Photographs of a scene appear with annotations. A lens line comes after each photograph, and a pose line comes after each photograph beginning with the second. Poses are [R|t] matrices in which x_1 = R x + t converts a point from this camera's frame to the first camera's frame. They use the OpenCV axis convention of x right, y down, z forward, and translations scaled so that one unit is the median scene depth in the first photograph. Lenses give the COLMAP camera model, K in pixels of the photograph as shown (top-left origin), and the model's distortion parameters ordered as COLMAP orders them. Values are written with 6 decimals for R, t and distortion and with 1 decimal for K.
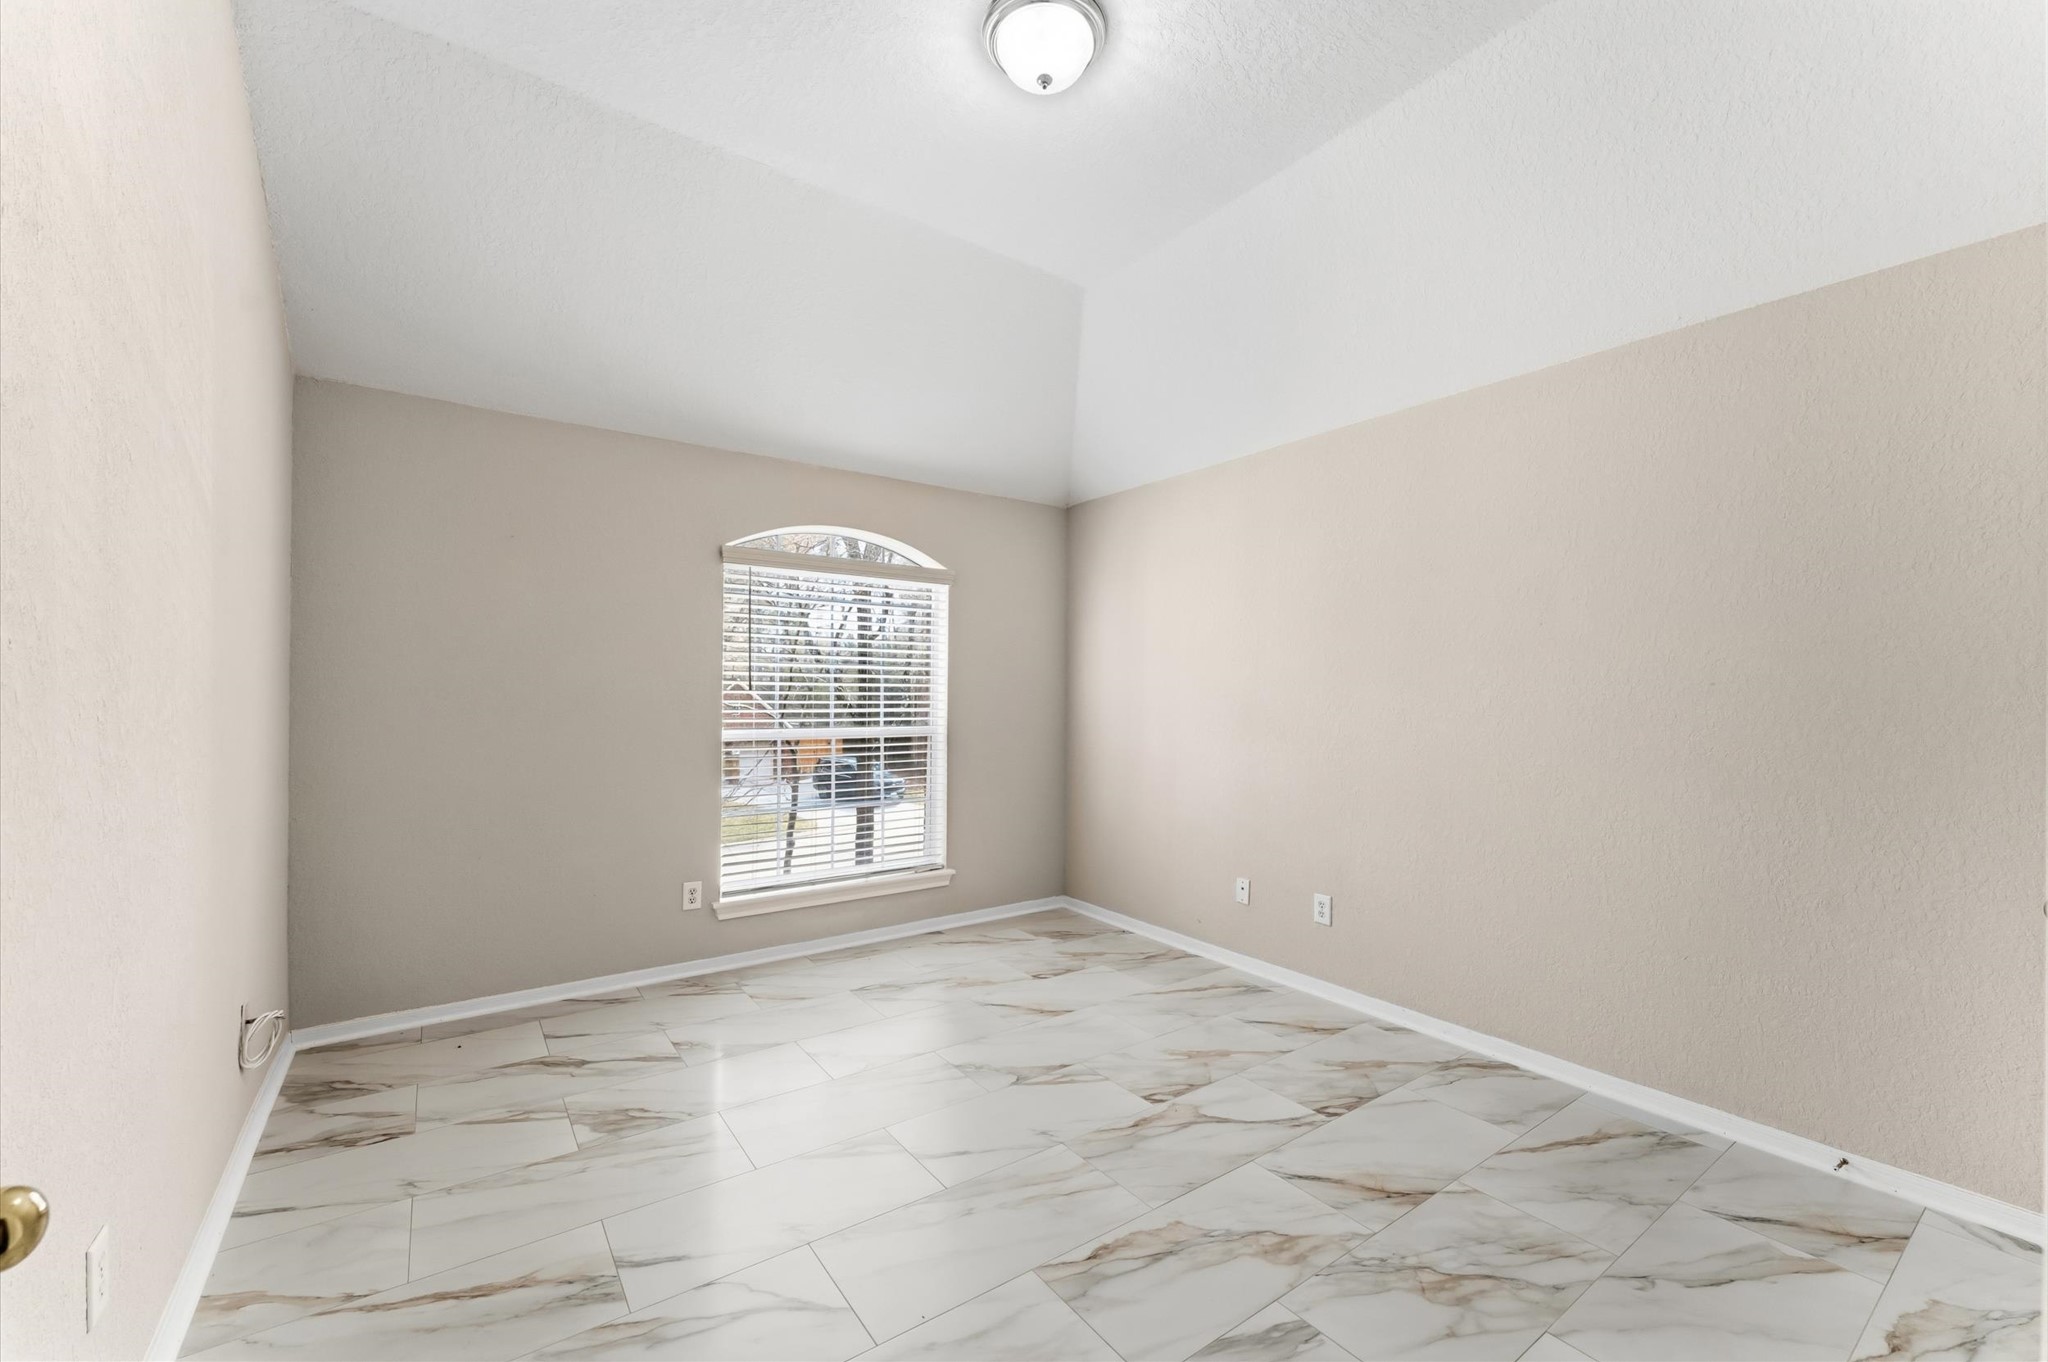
lens RADIAL K [[830.3, 0, 1025.0], [0, 830.3, 686.3], [0, 0, 1]] dist [-0.002003, 0.000340]
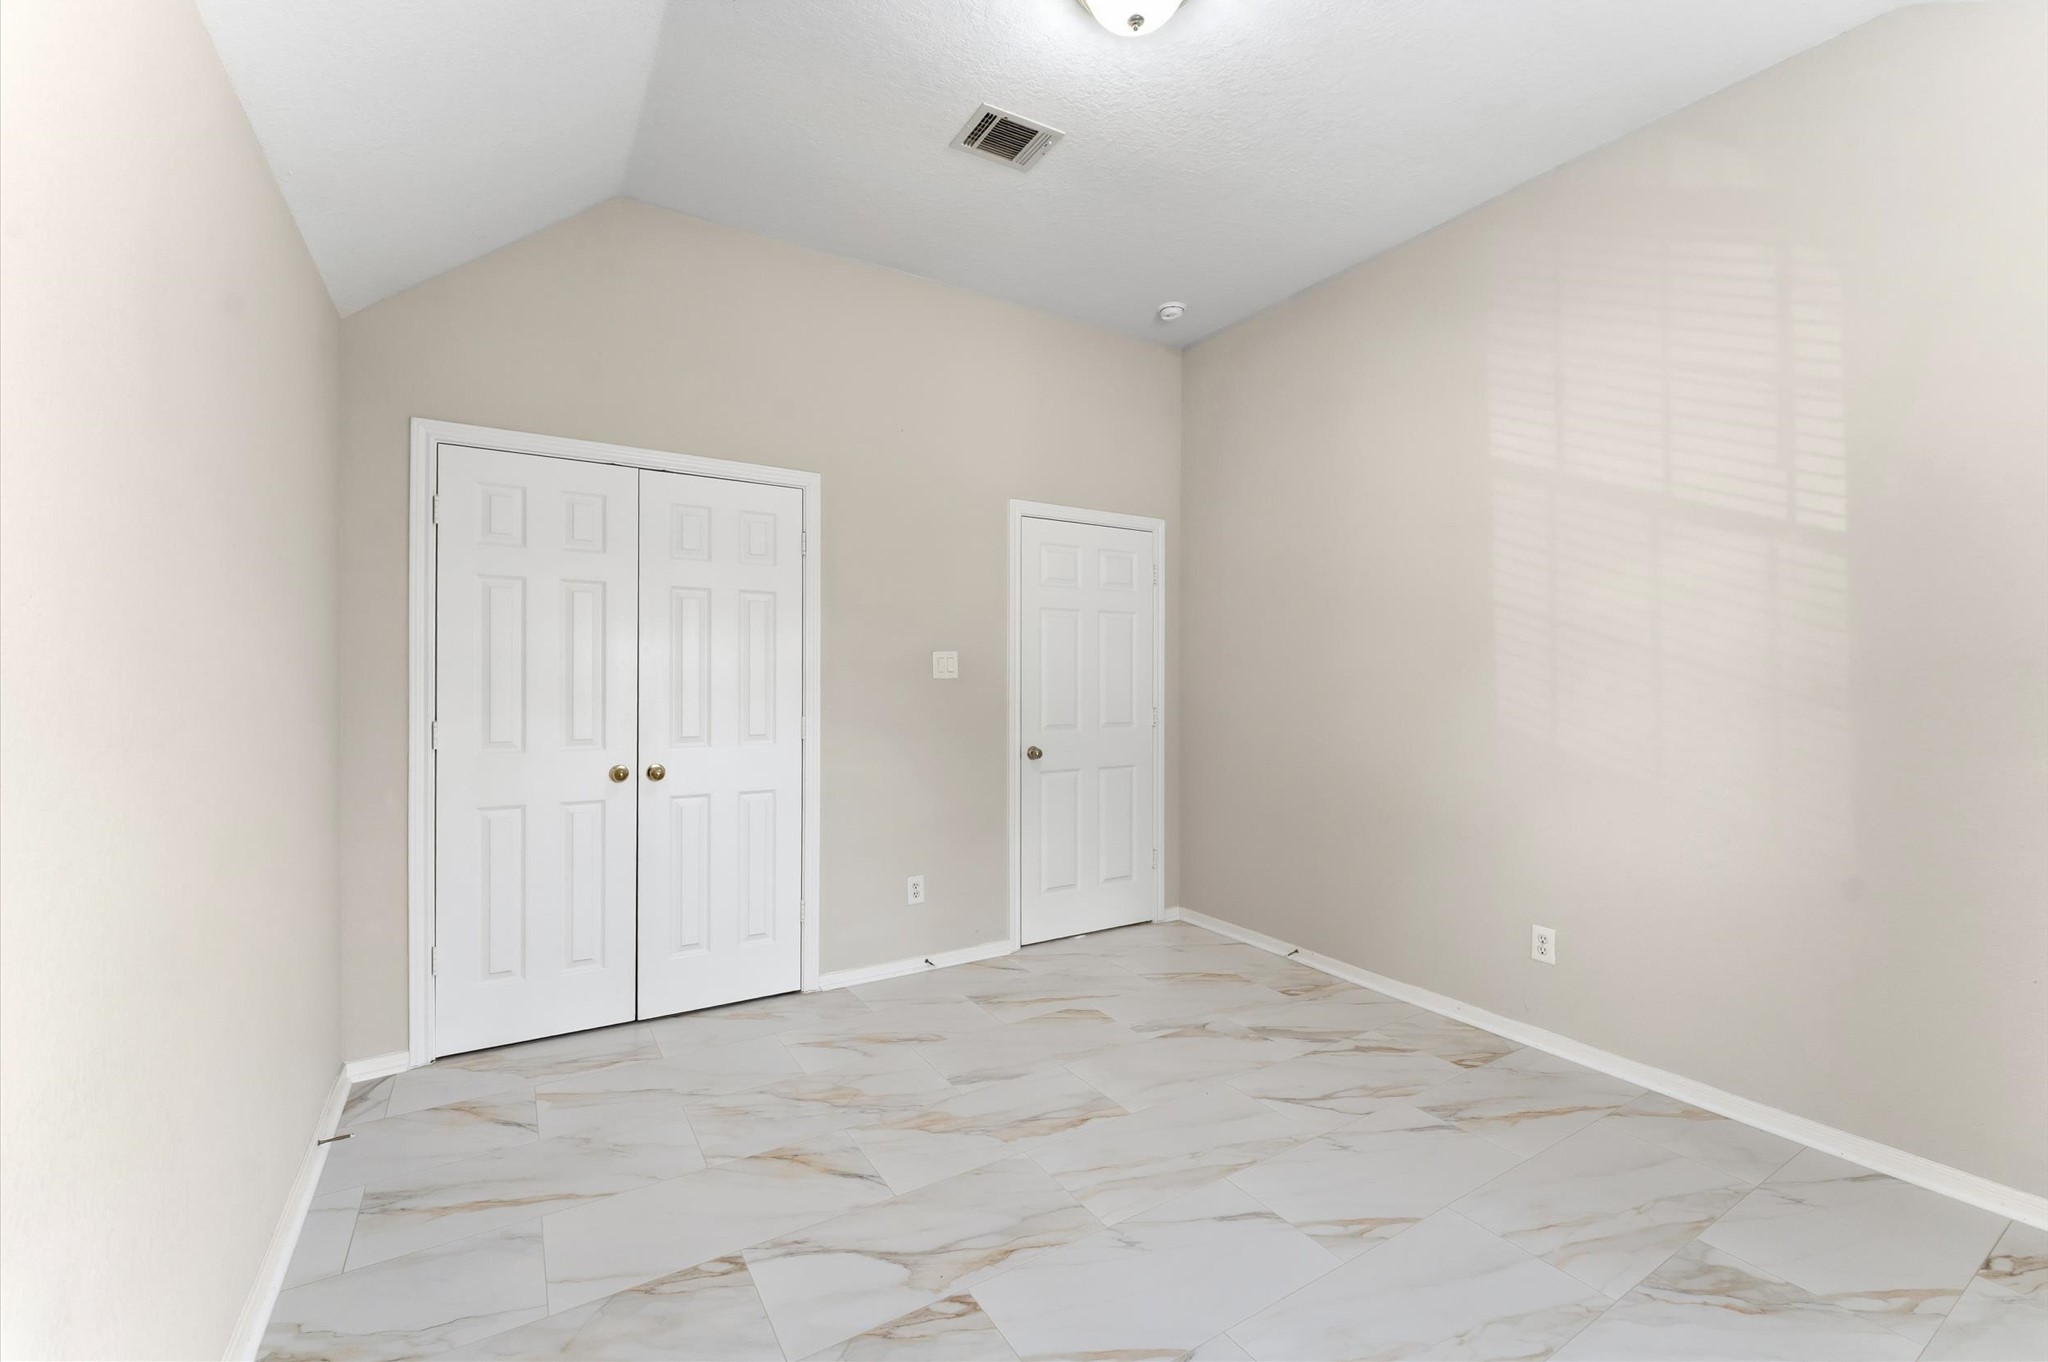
lens RADIAL K [[830.3, 0, 1023.4], [0, 830.3, 681.9], [0, 0, 1]] dist [-0.002003, 0.000340]
pose [[-0.997719, -0.008579, 0.066960, 0.084556], [-0.009023, 0.999939, -0.006335, 0.018043], [-0.066901, -0.006925, -0.997736, 2.018551]]
